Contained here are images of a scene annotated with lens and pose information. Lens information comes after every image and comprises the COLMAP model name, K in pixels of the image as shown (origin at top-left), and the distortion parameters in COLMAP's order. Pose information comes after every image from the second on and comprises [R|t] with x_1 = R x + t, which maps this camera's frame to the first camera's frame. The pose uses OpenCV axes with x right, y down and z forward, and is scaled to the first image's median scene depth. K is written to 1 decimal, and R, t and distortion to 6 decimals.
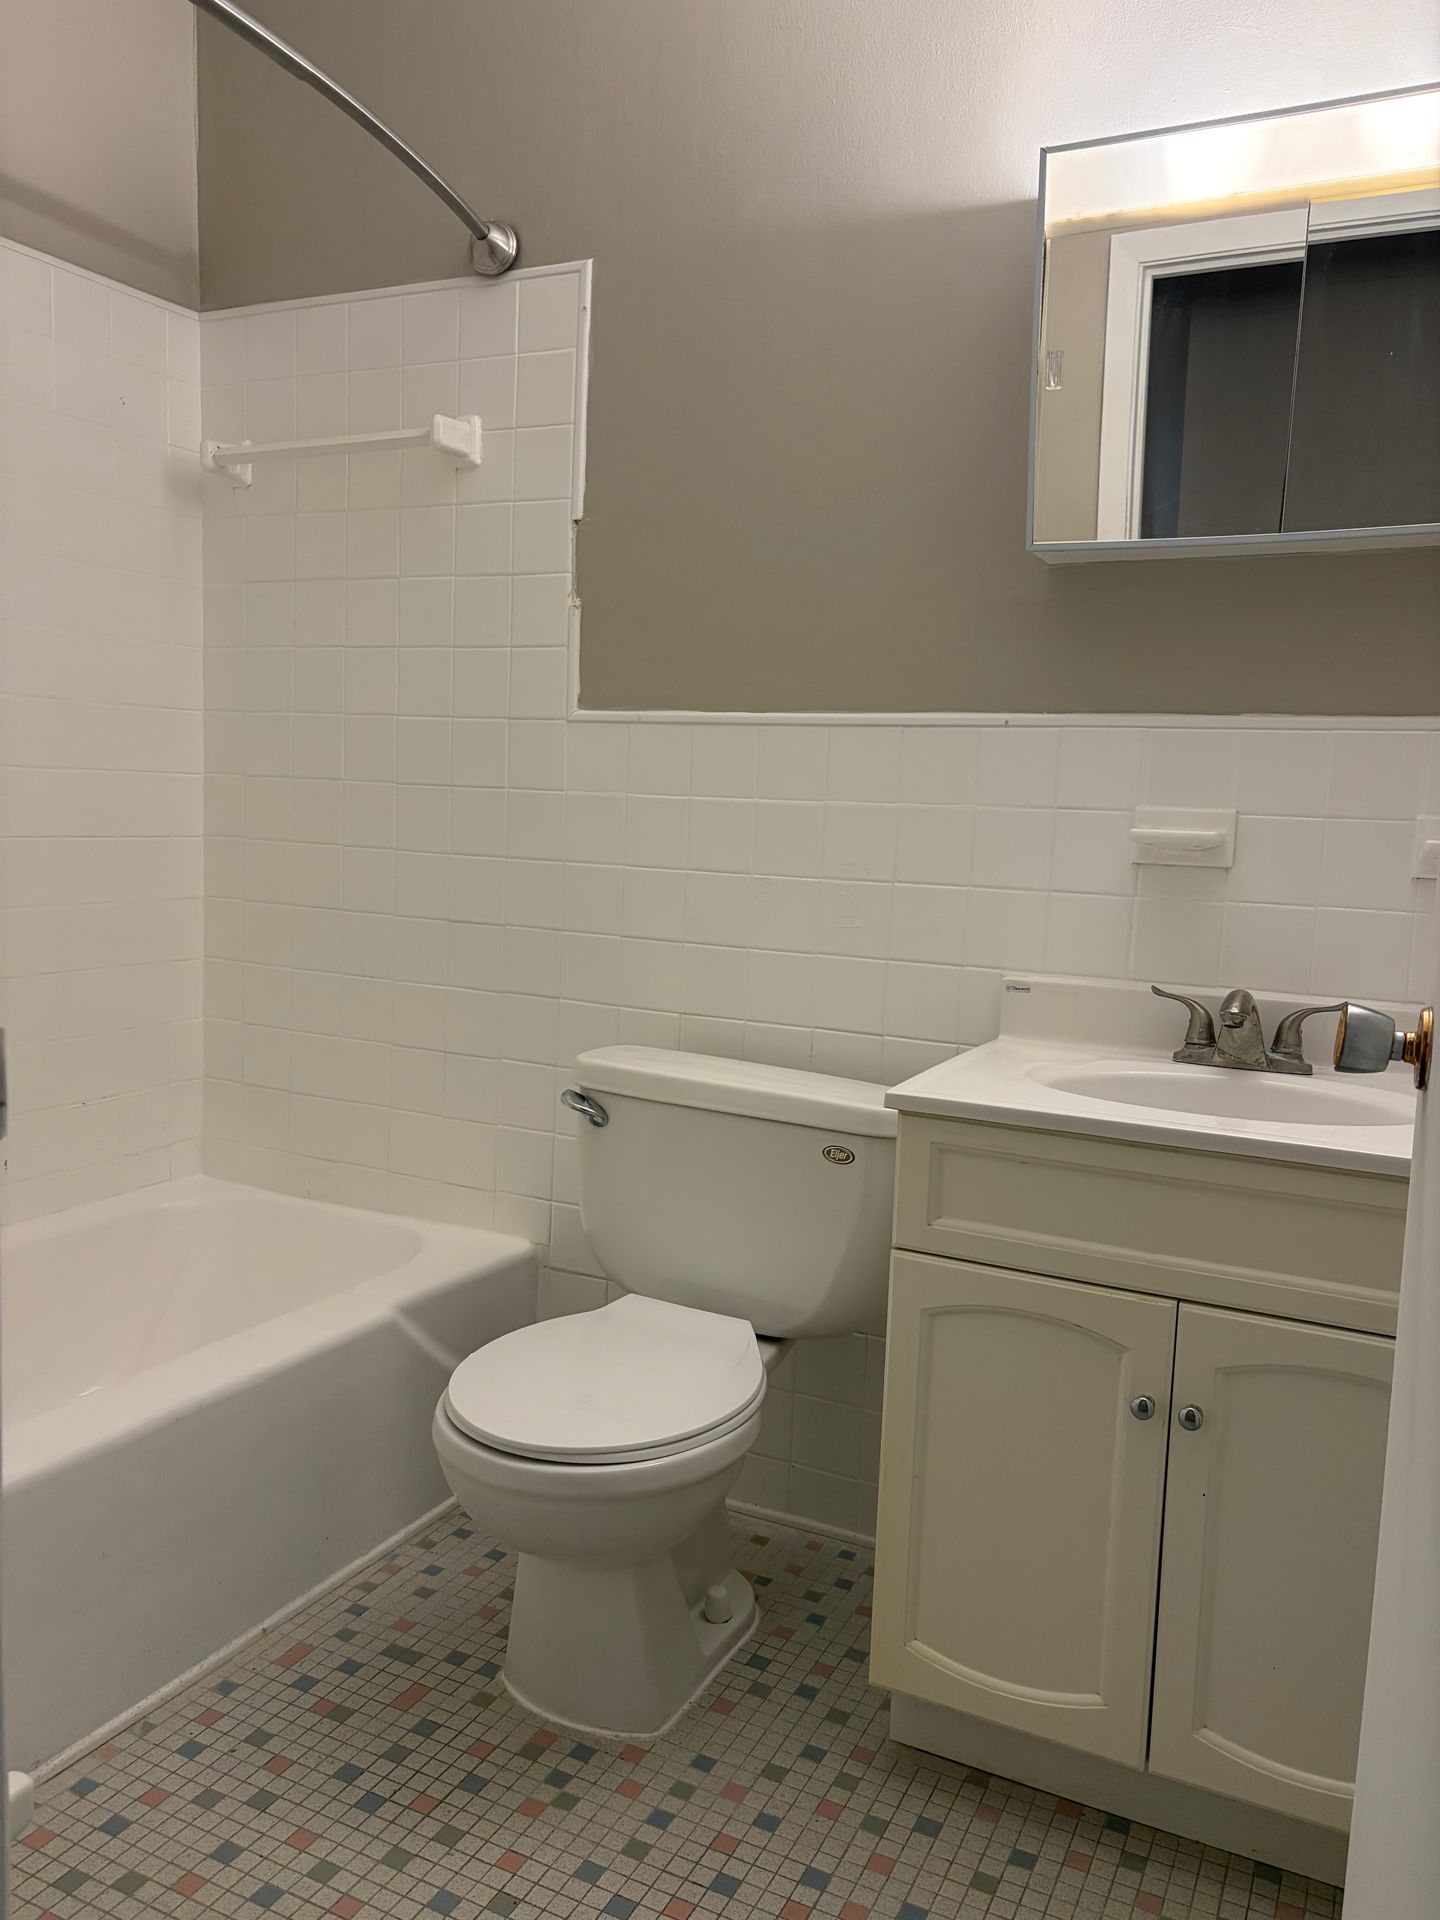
lens RADIAL K [[1470.9, 0, 715.7], [0, 1470.9, 958.6], [0, 0, 1]] dist [0.043689, -0.043219]
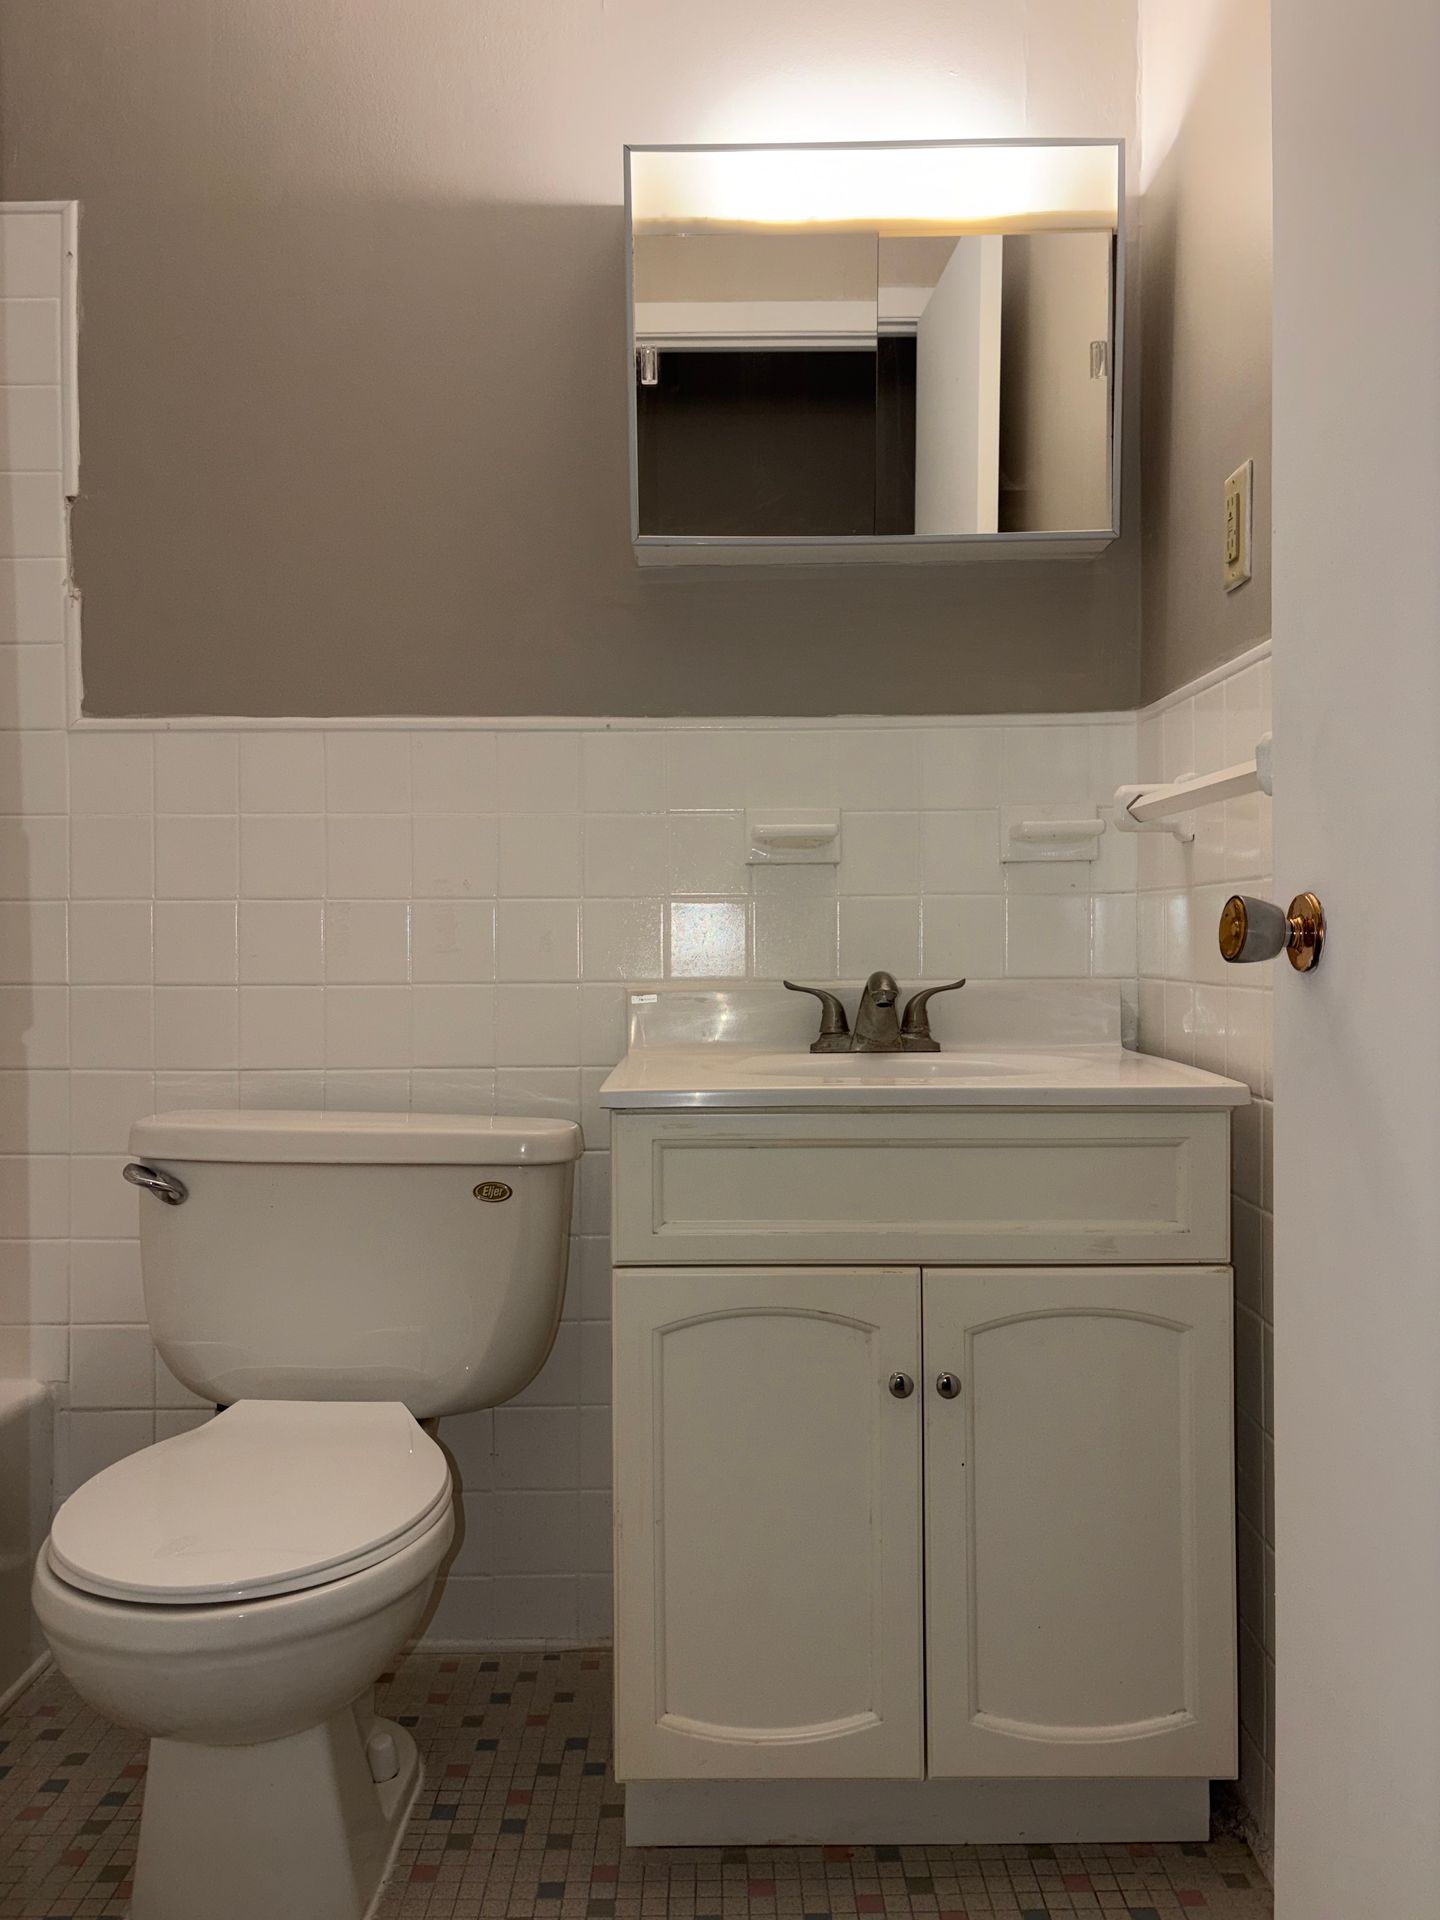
lens RADIAL K [[1470.9, 0, 715.7], [0, 1470.9, 958.6], [0, 0, 1]] dist [0.043689, -0.043219]
pose [[0.894950, -0.046926, 0.443692, -0.187128], [0.087321, 0.993644, -0.071040, 0.070103], [-0.437538, 0.102321, 0.893359, 0.135745]]
